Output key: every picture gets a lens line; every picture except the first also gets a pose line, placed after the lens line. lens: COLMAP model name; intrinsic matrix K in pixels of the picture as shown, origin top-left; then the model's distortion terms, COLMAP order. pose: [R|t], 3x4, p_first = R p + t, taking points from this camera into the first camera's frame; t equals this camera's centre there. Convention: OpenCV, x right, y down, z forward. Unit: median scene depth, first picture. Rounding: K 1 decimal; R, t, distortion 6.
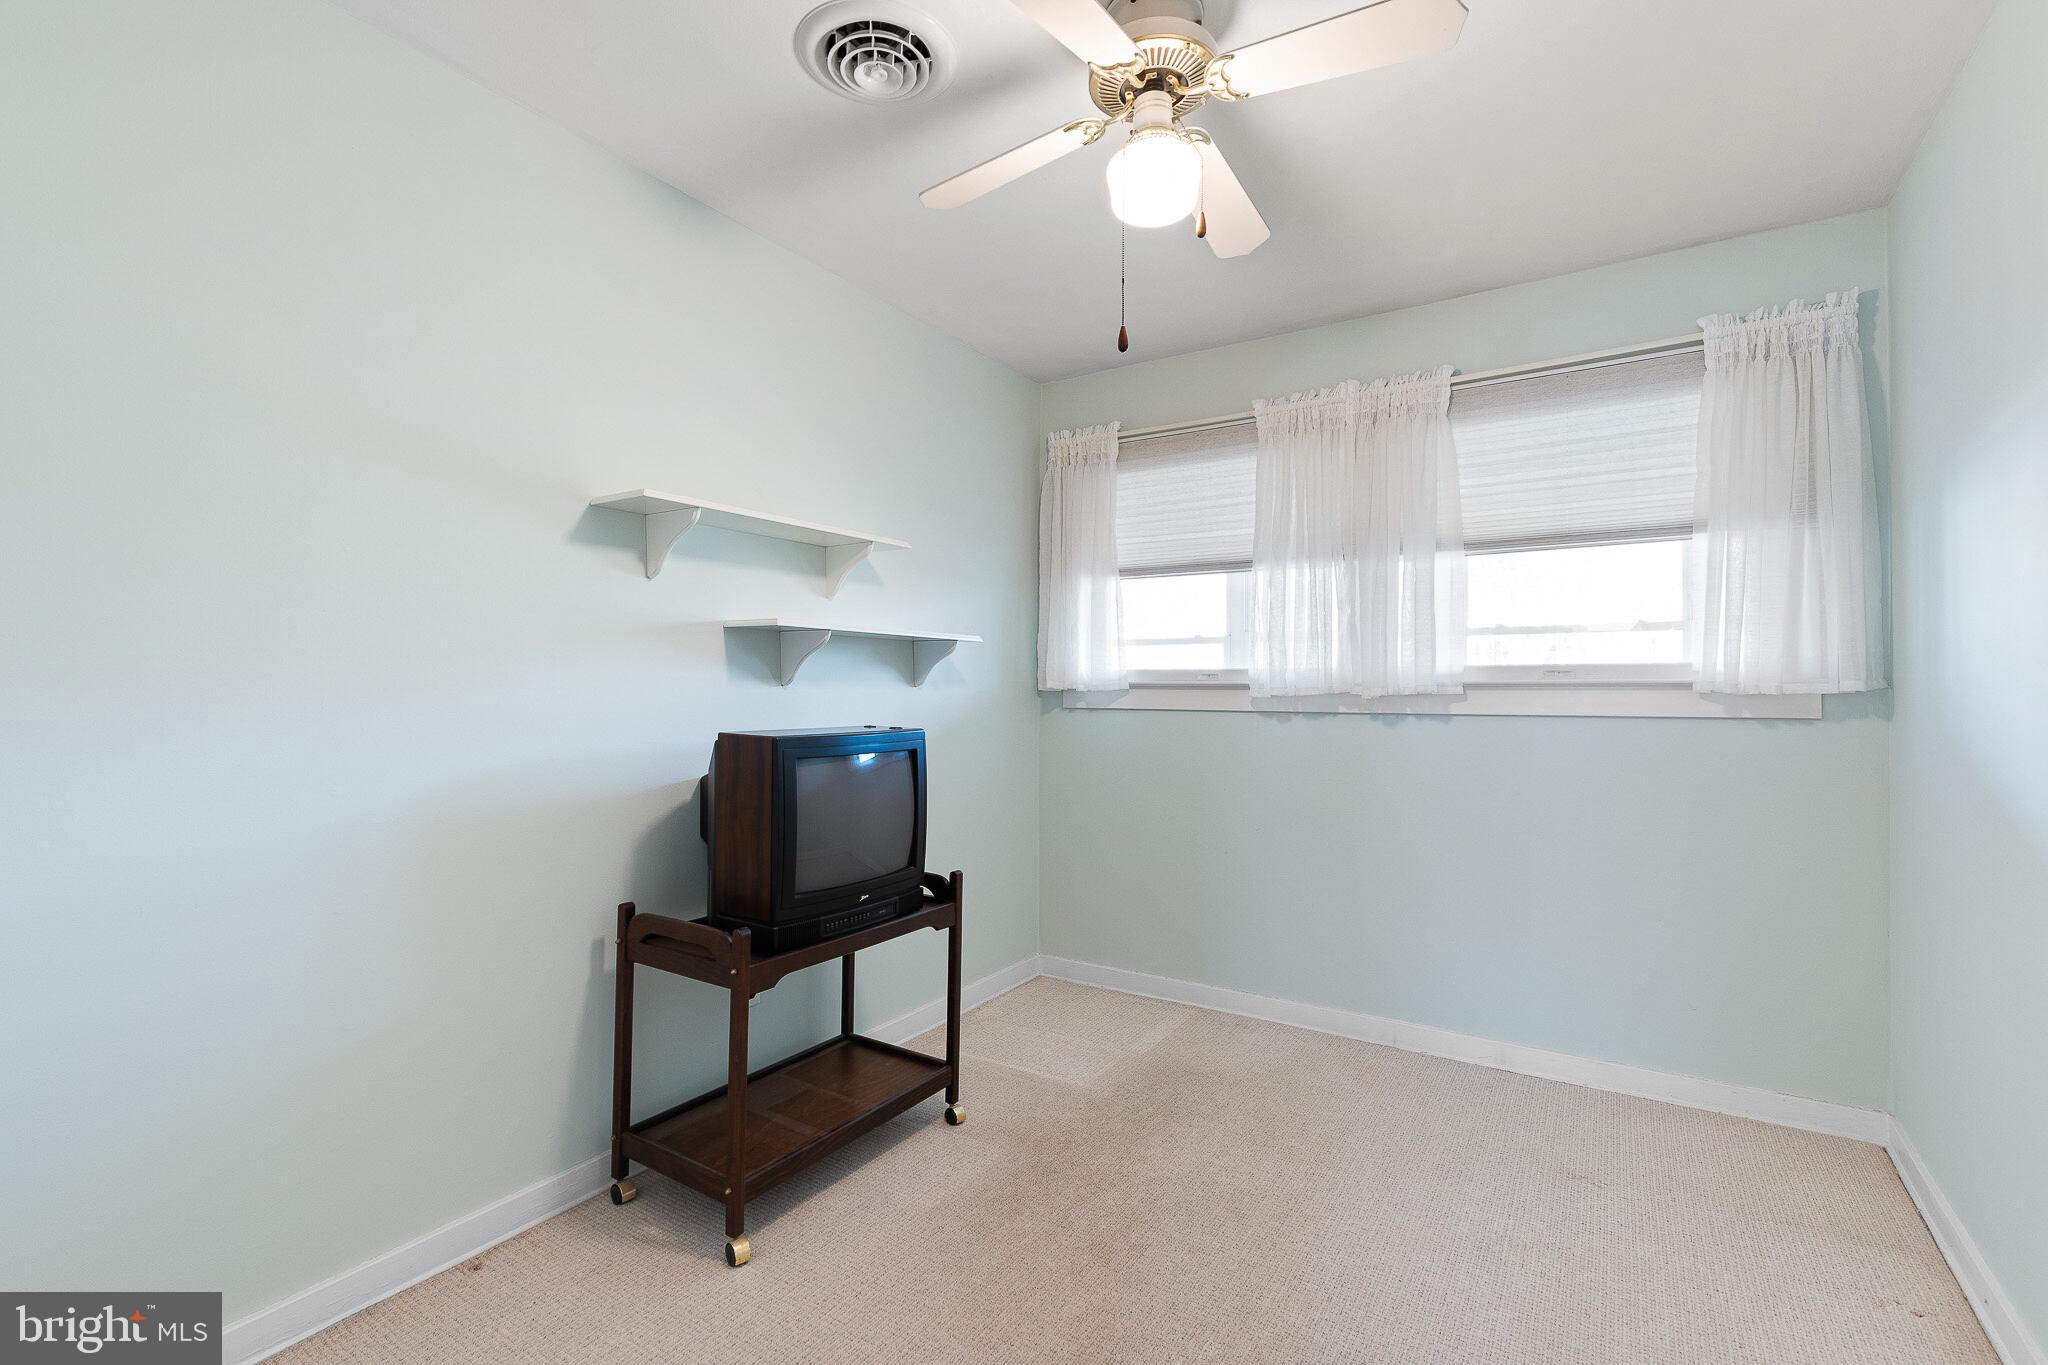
lens RADIAL K [[937.3, 0, 1024.0], [0, 937.3, 682.5], [0, 0, 1]] dist [-0.000474, 0.000043]
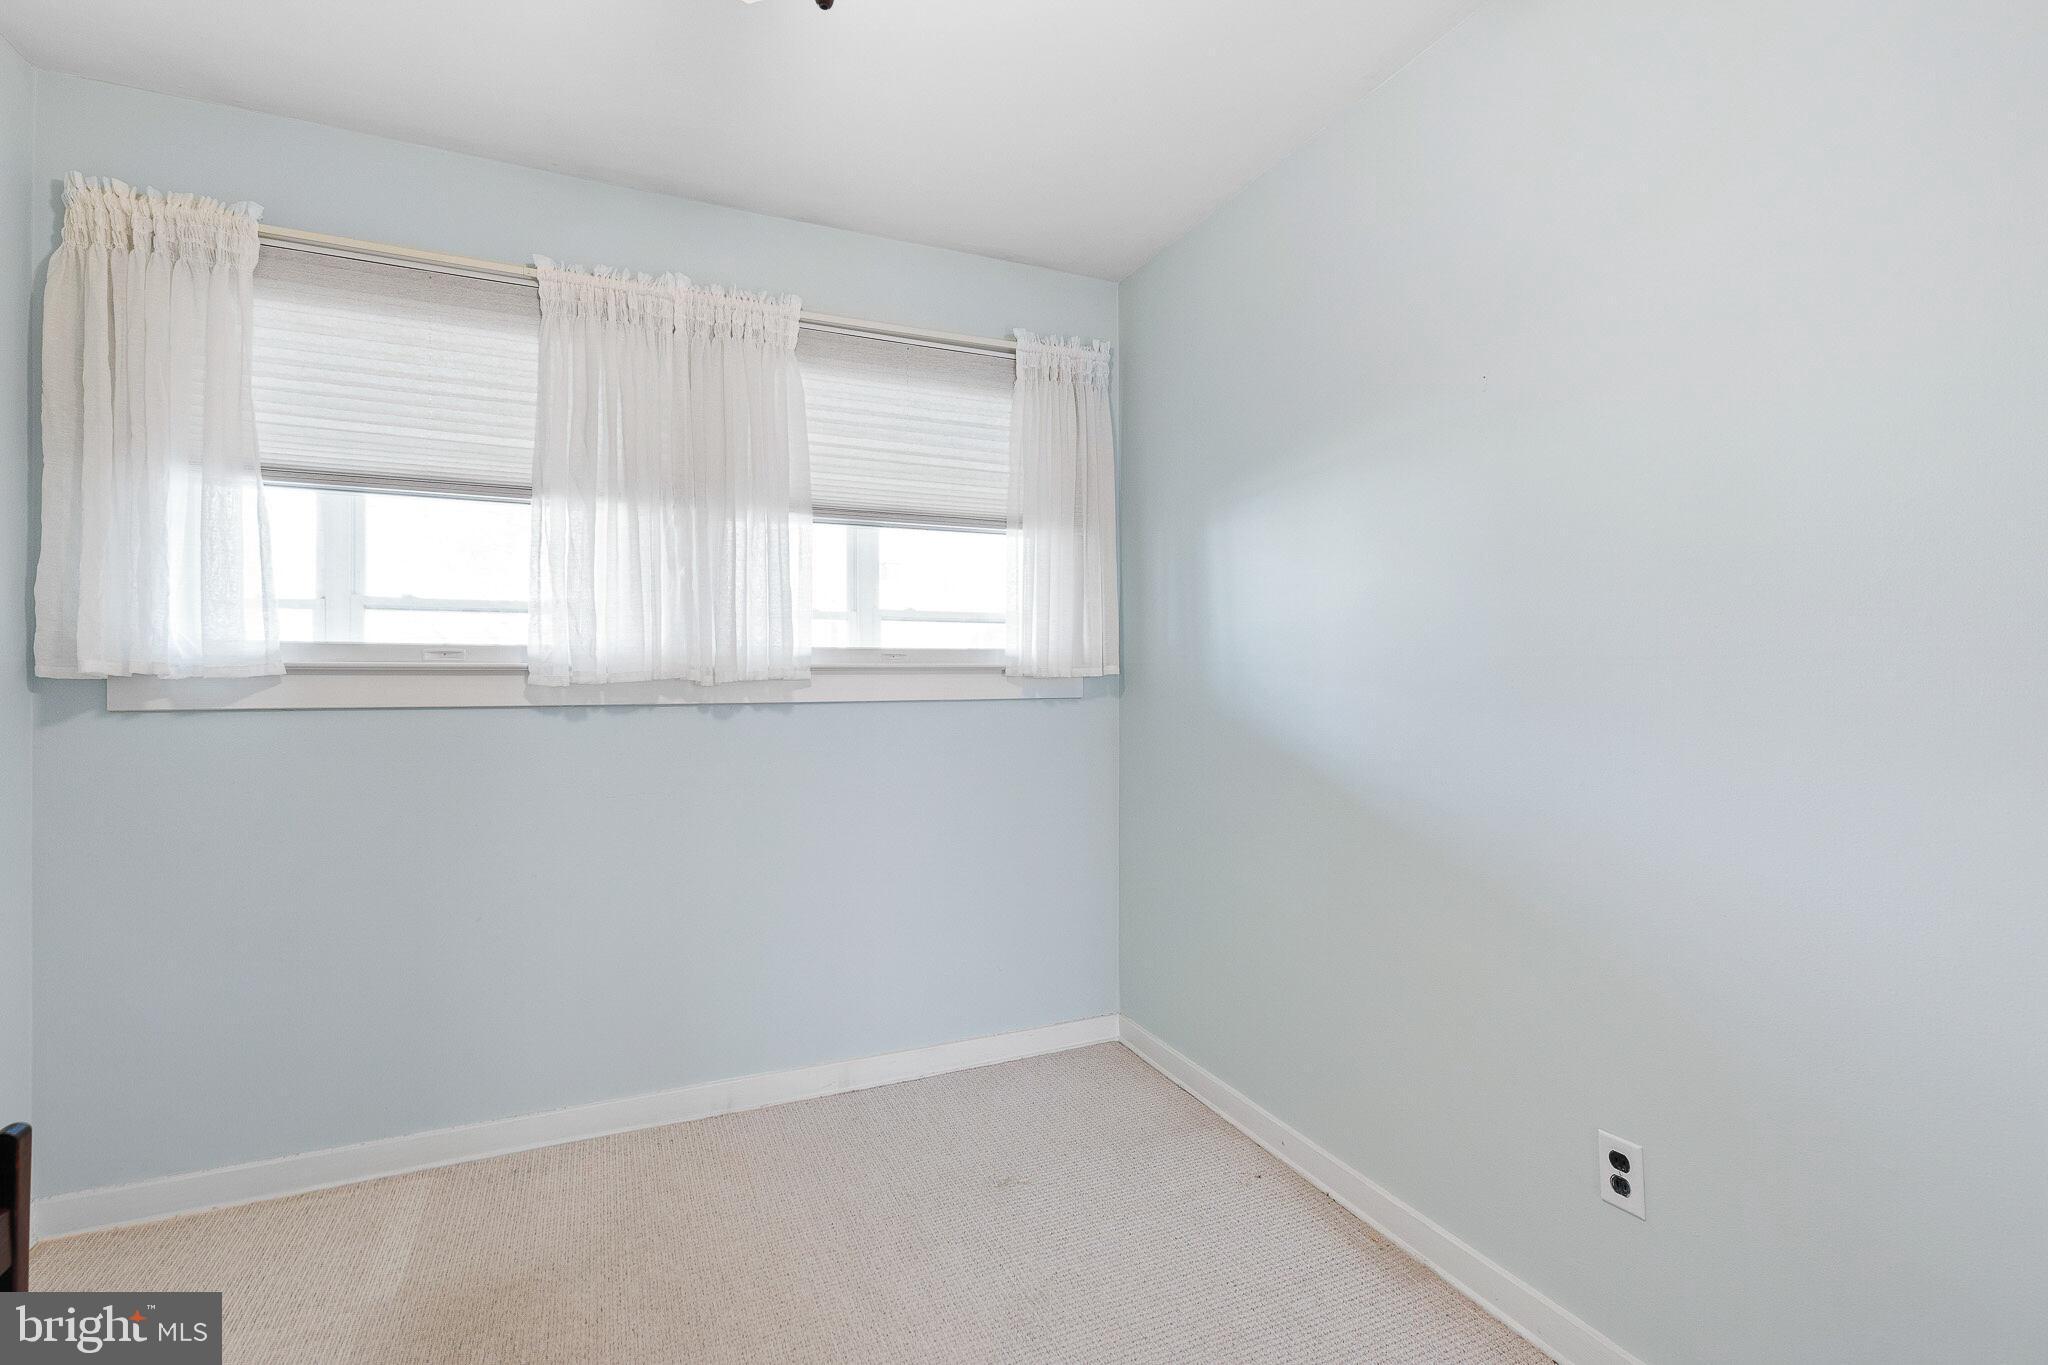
lens RADIAL K [[917.6, 0, 1024.0], [0, 917.6, 682.5], [0, 0, 1]] dist [0.016676, -0.005936]
pose [[0.549335, -0.003939, 0.835593, -0.130558], [0.001810, 0.999992, 0.003524, 0.012035], [-0.835600, -0.000423, 0.549338, 0.339776]]
